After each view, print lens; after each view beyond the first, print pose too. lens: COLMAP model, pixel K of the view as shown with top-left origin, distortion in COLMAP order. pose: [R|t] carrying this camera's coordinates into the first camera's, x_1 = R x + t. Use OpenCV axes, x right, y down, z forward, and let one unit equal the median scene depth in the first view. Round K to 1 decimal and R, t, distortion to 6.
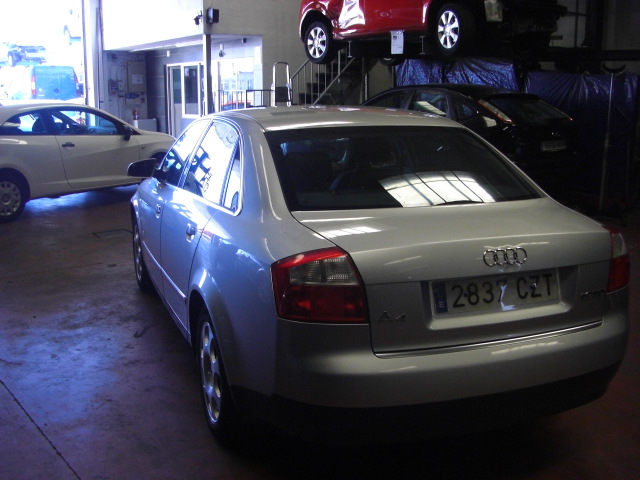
lens RADIAL K [[723.0, 0, 318.7], [0, 723.0, 244.6], [0, 0, 1]] dist [-0.131016, 0.000000]
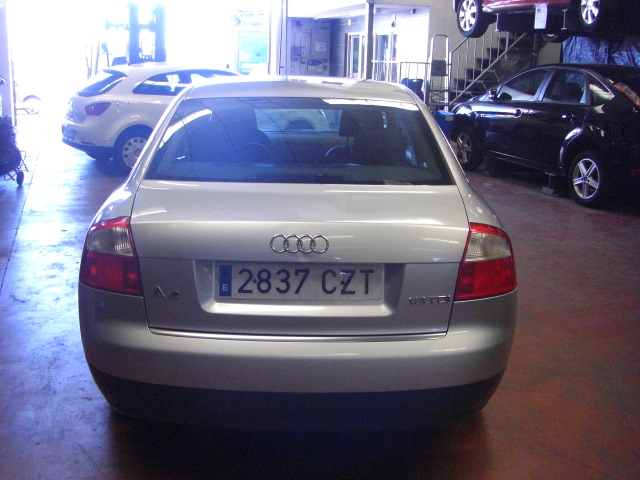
lens RADIAL K [[723.0, 0, 322.6], [0, 723.0, 241.3], [0, 0, 1]] dist [-0.131016, 0.000000]
pose [[0.953001, 0.104399, -0.284410, 0.113683], [-0.095257, 0.994397, 0.045831, -0.006165], [0.287602, -0.016585, 0.957607, 0.032401]]
